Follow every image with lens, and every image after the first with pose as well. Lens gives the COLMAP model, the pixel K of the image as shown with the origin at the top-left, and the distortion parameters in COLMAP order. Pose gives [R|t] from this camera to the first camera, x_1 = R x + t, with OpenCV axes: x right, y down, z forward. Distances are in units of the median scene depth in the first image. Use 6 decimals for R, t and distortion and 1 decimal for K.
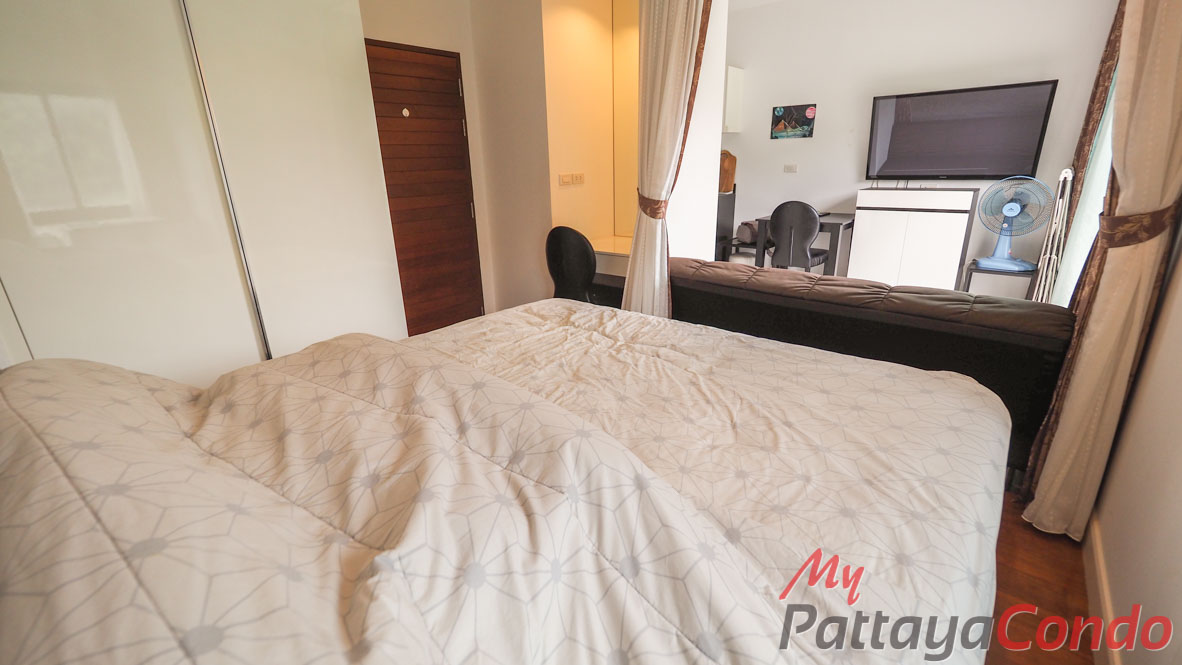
lens RADIAL K [[489.5, 0, 588.9], [0, 489.5, 325.6], [0, 0, 1]] dist [-0.008530, -0.000453]
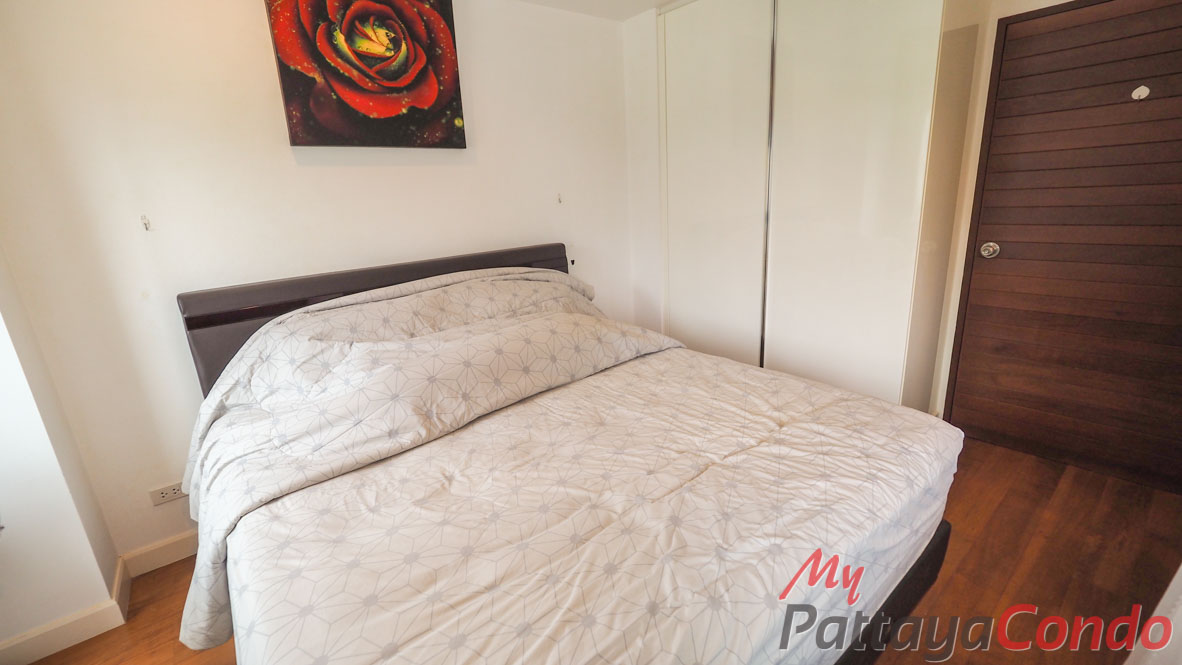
lens RADIAL K [[489.5, 0, 565.3], [0, 489.5, 325.9], [0, 0, 1]] dist [-0.008530, -0.000453]
pose [[-0.178389, 0.299472, -0.937280, 0.762872], [-0.245354, 0.908932, 0.337112, -0.351446], [0.952879, 0.290103, -0.088667, 0.803745]]
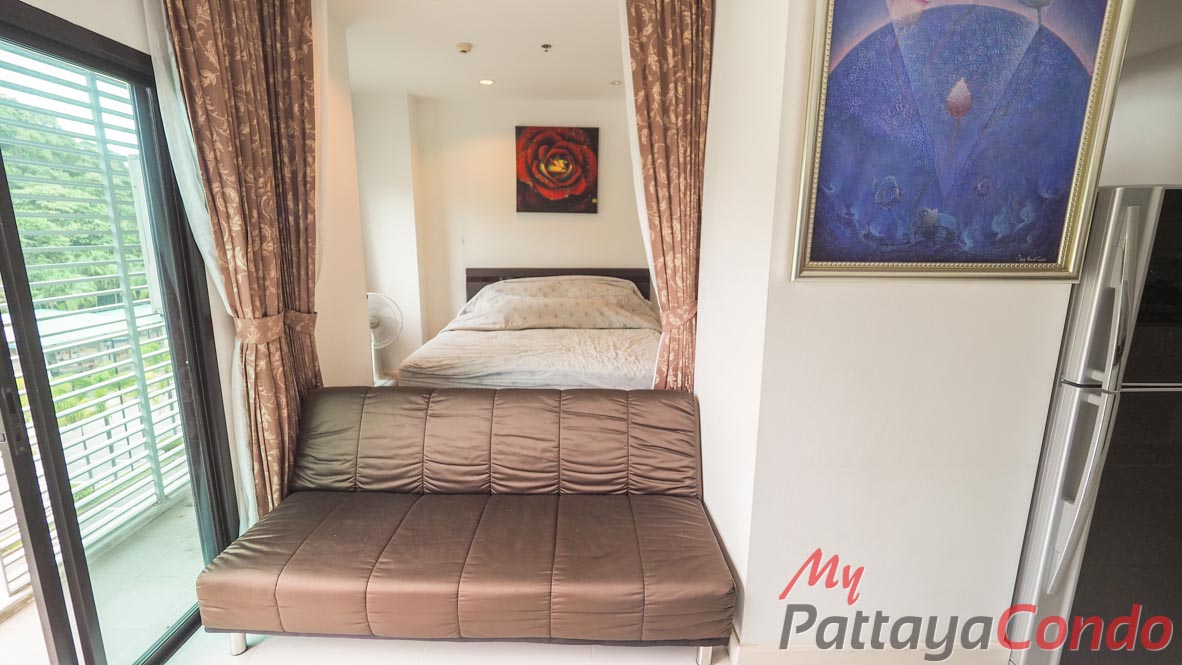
lens RADIAL K [[489.5, 0, 590.8], [0, 489.5, 328.2], [0, 0, 1]] dist [-0.008530, -0.000453]
pose [[-0.736807, 0.164007, -0.655910, 1.223472], [-0.191754, 0.879605, 0.435346, -0.852151], [0.648341, 0.446539, -0.616650, 2.102129]]
